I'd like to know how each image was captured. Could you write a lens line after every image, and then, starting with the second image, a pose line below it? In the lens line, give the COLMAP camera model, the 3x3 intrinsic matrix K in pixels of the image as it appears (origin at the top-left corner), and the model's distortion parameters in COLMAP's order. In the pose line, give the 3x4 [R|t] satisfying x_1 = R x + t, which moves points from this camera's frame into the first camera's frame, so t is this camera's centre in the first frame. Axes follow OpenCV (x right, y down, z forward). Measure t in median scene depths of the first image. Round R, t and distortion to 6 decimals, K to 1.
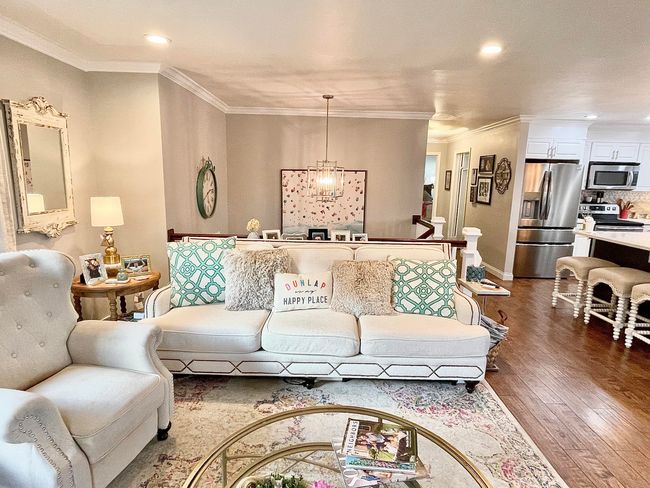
lens RADIAL K [[375.2, 0, 324.6], [0, 375.2, 250.5], [0, 0, 1]] dist [-0.004784, -0.005210]
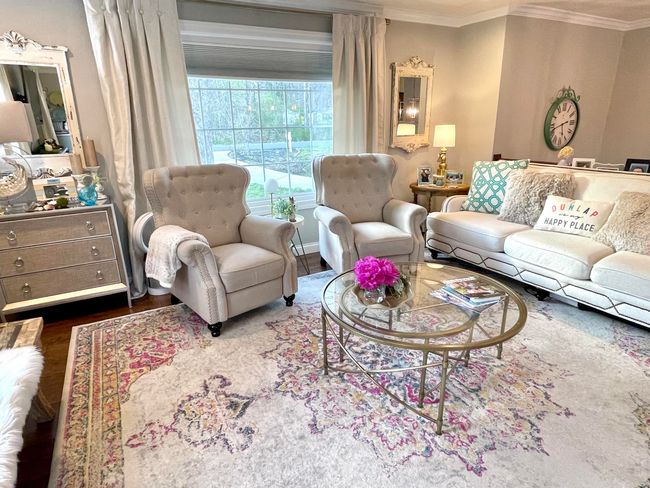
lens RADIAL K [[375.2, 0, 322.0], [0, 375.2, 242.7], [0, 0, 1]] dist [-0.004784, -0.005210]
pose [[0.503672, 0.236741, -0.830824, 0.457863], [-0.127935, 0.971555, 0.199283, 0.063182], [0.854369, 0.005918, 0.519632, -0.097340]]
